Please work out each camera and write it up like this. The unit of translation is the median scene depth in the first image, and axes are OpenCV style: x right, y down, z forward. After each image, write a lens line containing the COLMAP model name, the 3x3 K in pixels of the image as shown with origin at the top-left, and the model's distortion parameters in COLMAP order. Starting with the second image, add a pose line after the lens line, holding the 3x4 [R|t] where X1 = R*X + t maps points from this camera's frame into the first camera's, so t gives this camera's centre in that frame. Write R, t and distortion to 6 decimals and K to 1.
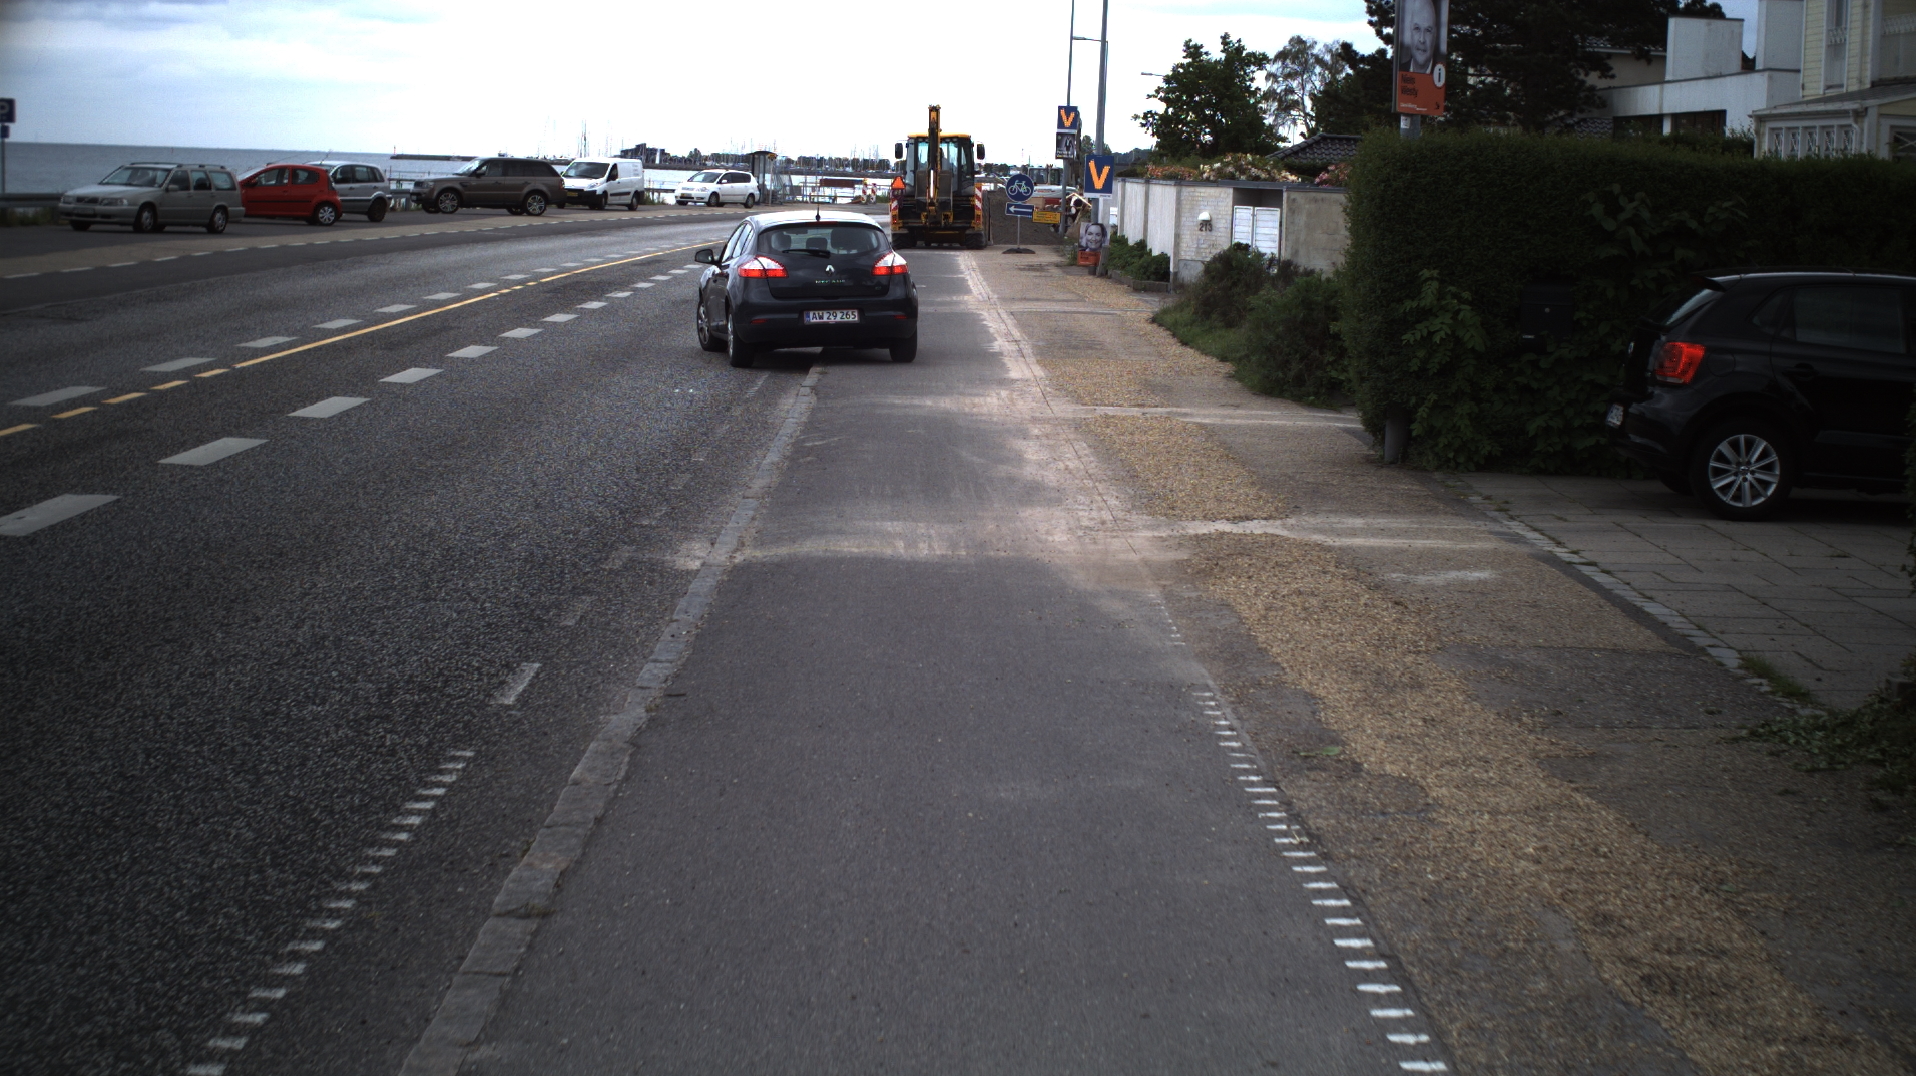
lens RADIAL K [[3040.6, 0, 961.5], [0, 3040.6, 531.4], [0, 0, 1]] dist [-0.228074, 0.000000]
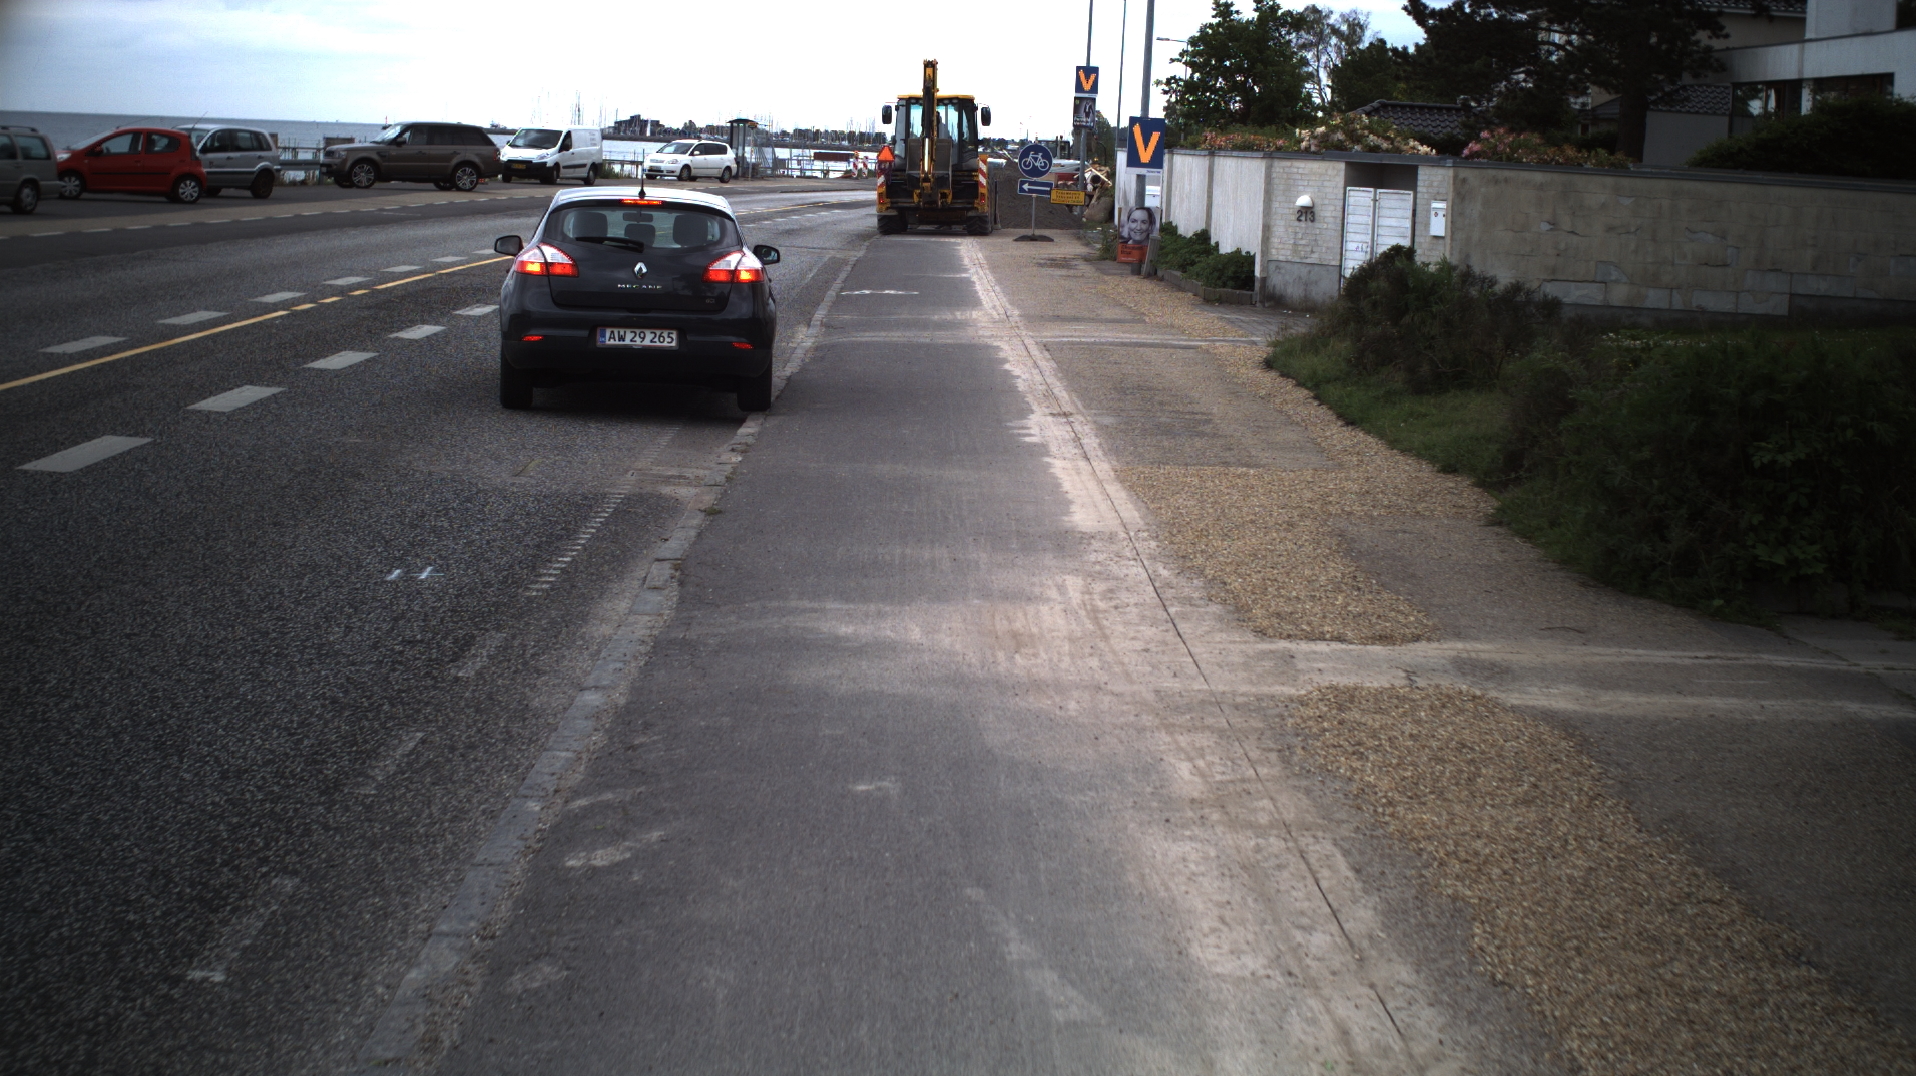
lens RADIAL K [[3040.6, 0, 957.5], [0, 3040.6, 539.1], [0, 0, 1]] dist [-0.228074, 0.000000]
pose [[0.999982, 0.005925, 0.000855, -0.002606], [-0.005933, 0.999923, 0.010859, -0.032464], [-0.000791, -0.010864, 0.999941, 0.293450]]
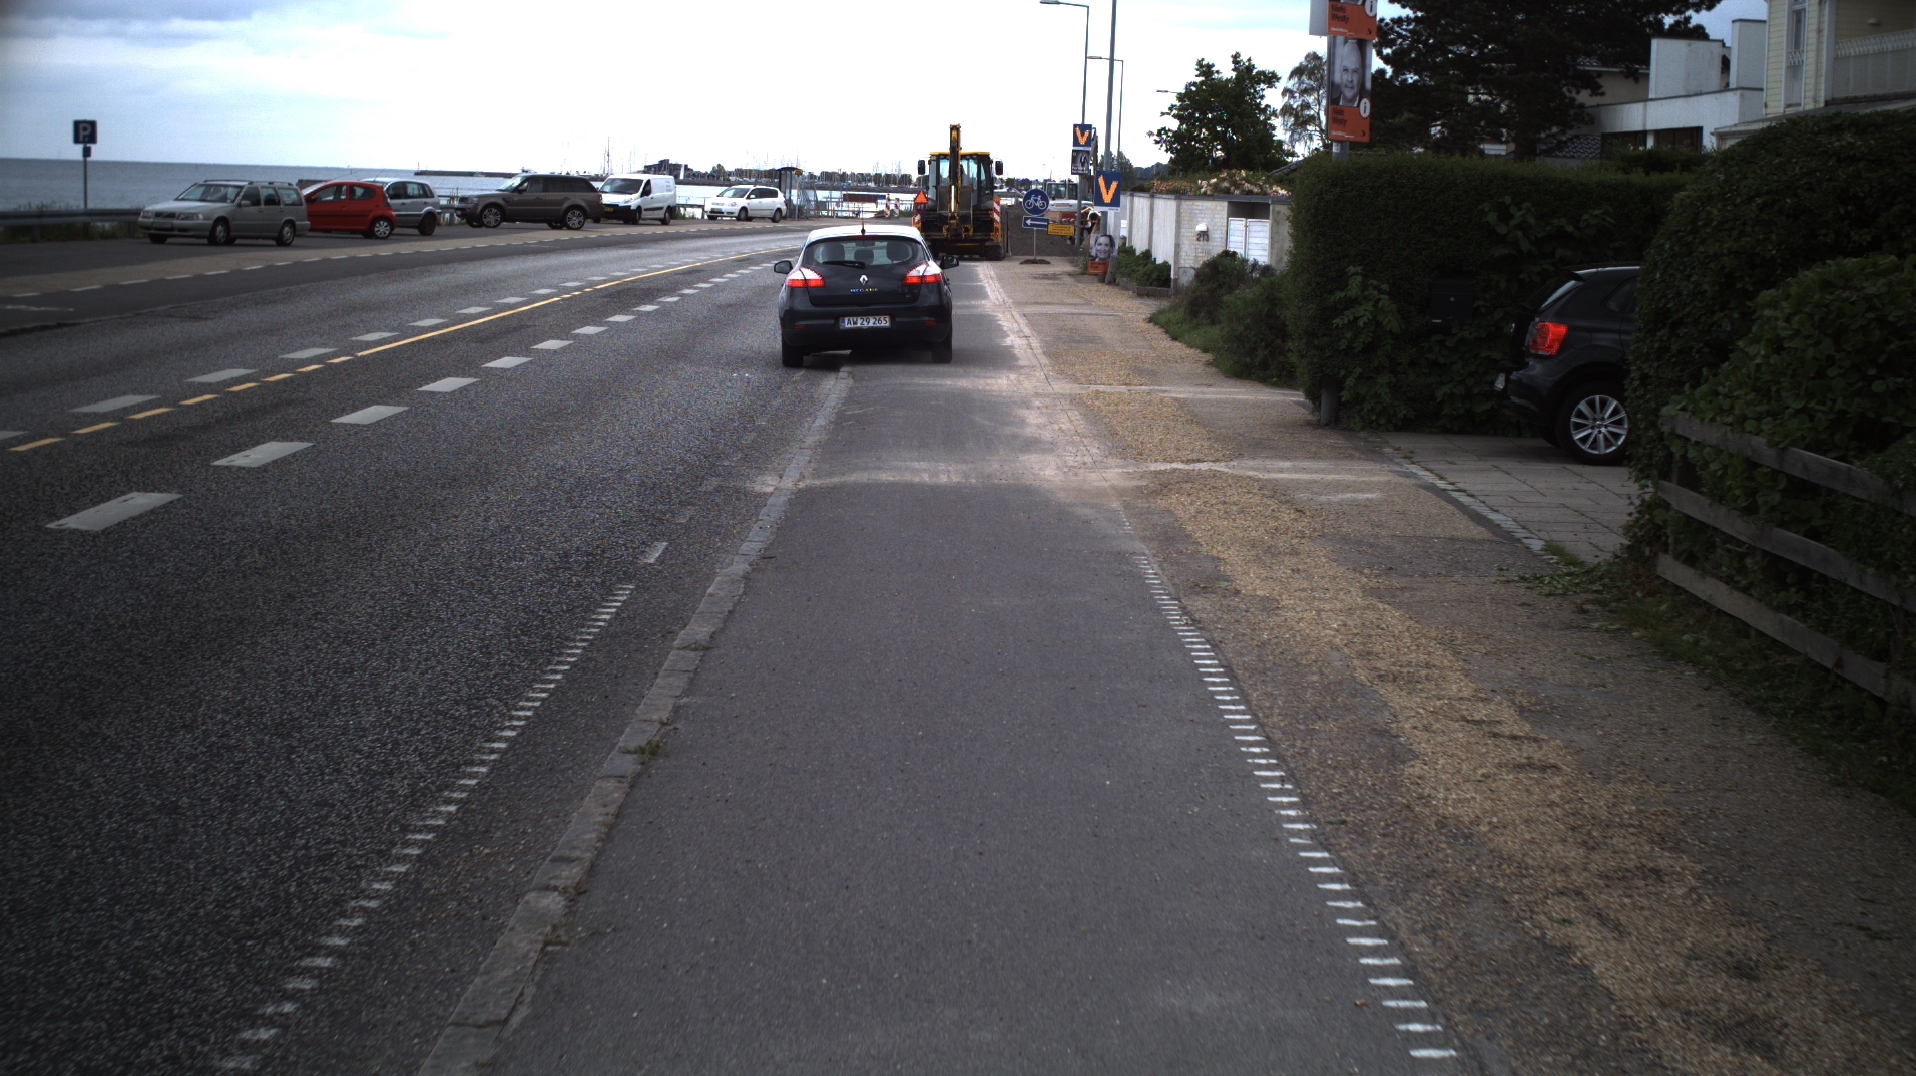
lens RADIAL K [[3040.6, 0, 948.6], [0, 3040.6, 542.7], [0, 0, 1]] dist [-0.228074, 0.000000]
pose [[0.999929, -0.001606, -0.011793, 0.001624], [0.001592, 0.999998, -0.001189, 0.011334], [0.011795, 0.001170, 0.999930, -0.097874]]
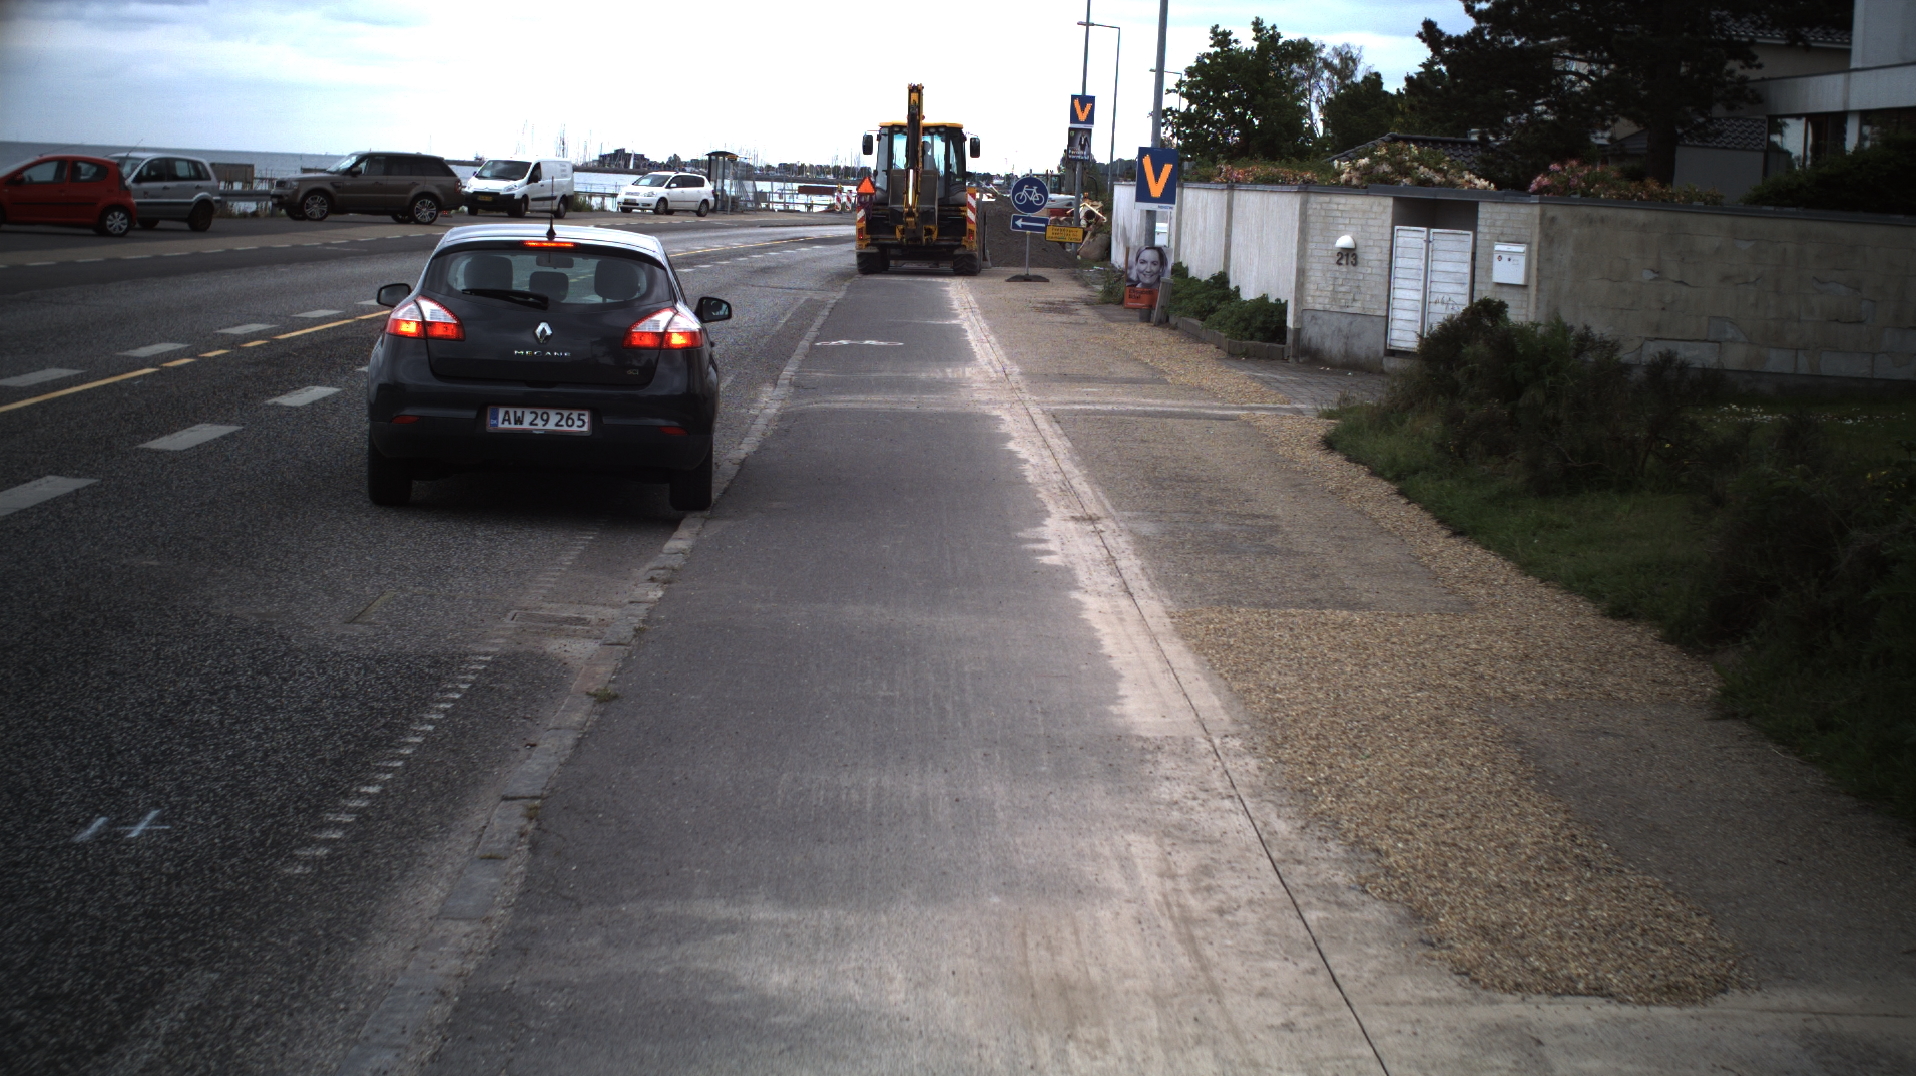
lens RADIAL K [[3040.6, 0, 961.2], [0, 3040.6, 541.7], [0, 0, 1]] dist [-0.228074, 0.000000]
pose [[0.999923, 0.009871, 0.007497, -0.003905], [-0.009874, 0.999951, 0.000368, -0.043256], [-0.007493, -0.000442, 0.999972, 0.390759]]
